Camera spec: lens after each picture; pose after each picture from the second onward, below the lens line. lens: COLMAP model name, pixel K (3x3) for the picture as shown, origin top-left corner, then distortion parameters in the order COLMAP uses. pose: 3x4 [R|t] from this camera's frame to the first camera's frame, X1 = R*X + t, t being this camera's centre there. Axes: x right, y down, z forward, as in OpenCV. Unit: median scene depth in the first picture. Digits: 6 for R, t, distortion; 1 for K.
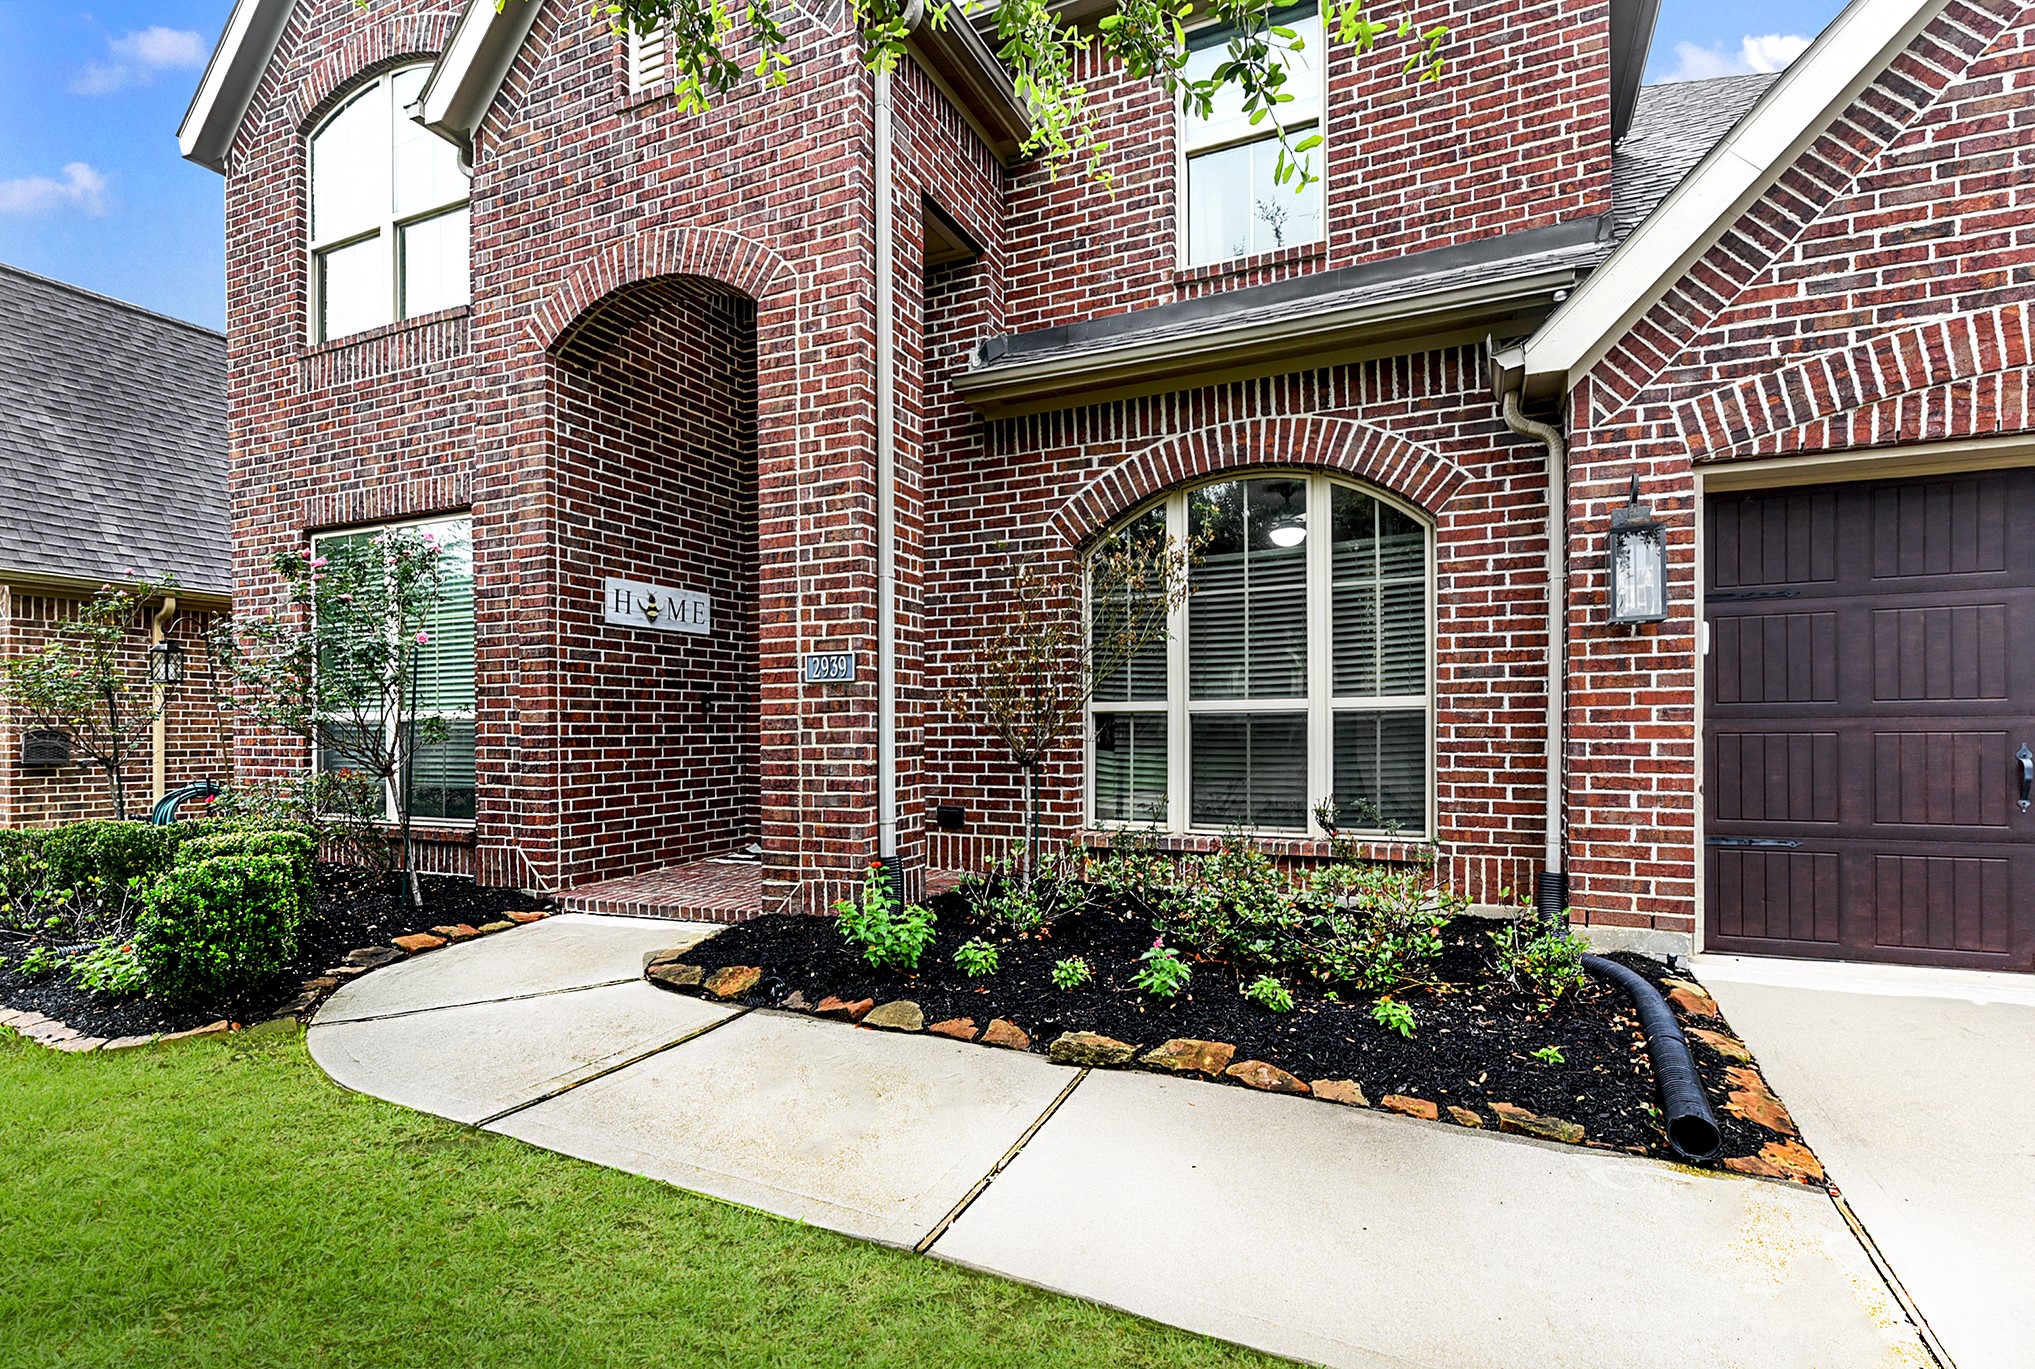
lens RADIAL K [[1020.2, 0, 1012.8], [0, 1020.2, 728.2], [0, 0, 1]] dist [0.026267, -0.000812]
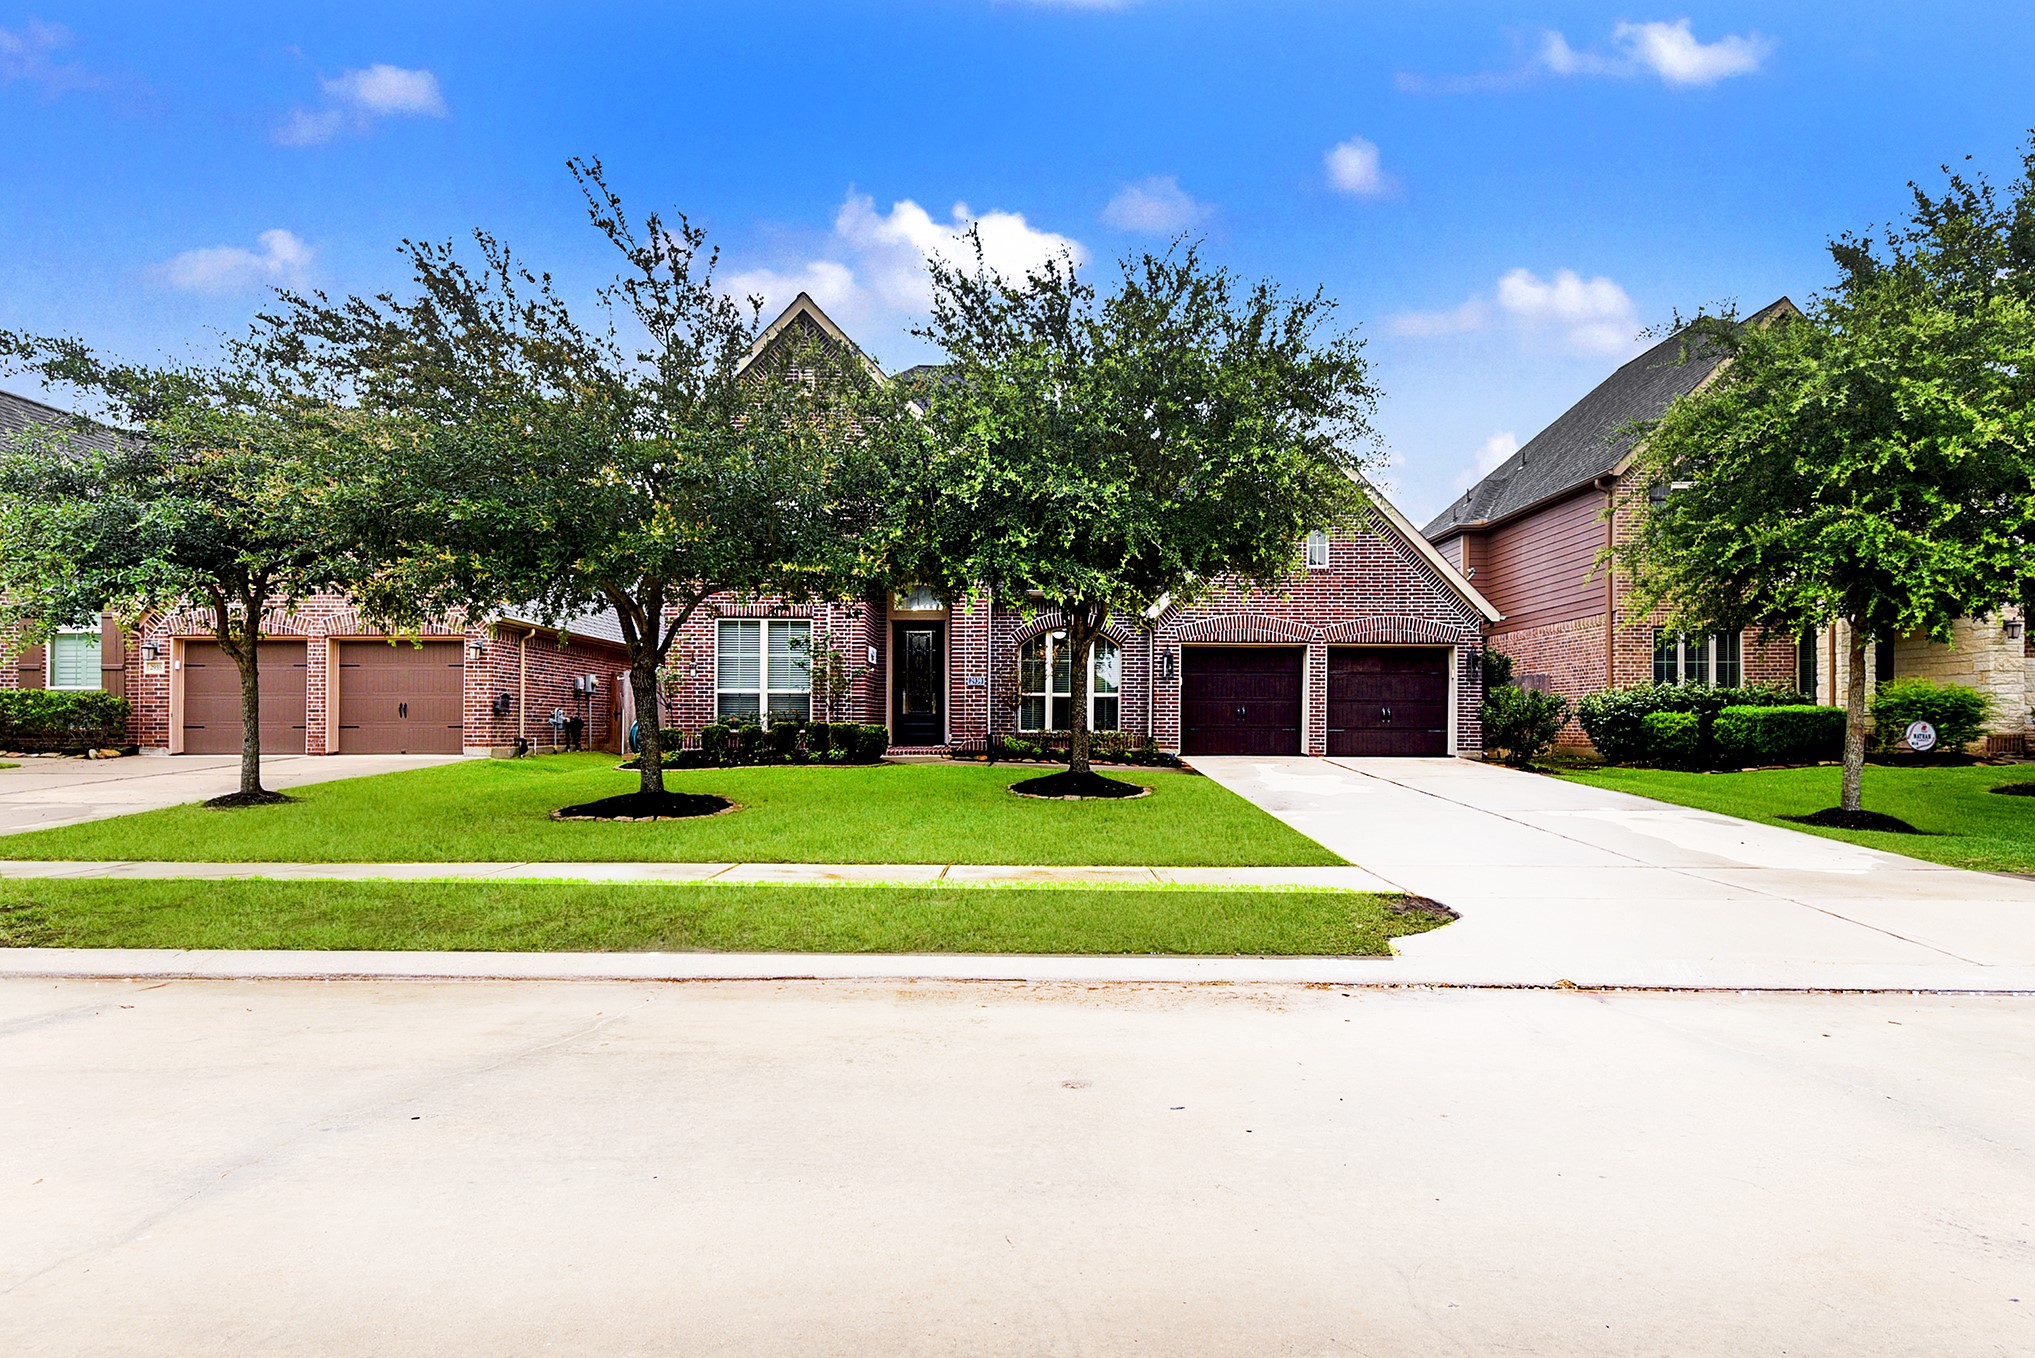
lens RADIAL K [[1057.1, 0, 1012.2], [0, 1057.1, 701.3], [0, 0, 1]] dist [0.006116, -0.000024]
pose [[0.908794, 0.020890, 0.416723, -1.399998], [-0.013252, 0.999687, -0.021213, 0.076232], [-0.417036, 0.013756, 0.908786, -2.099201]]
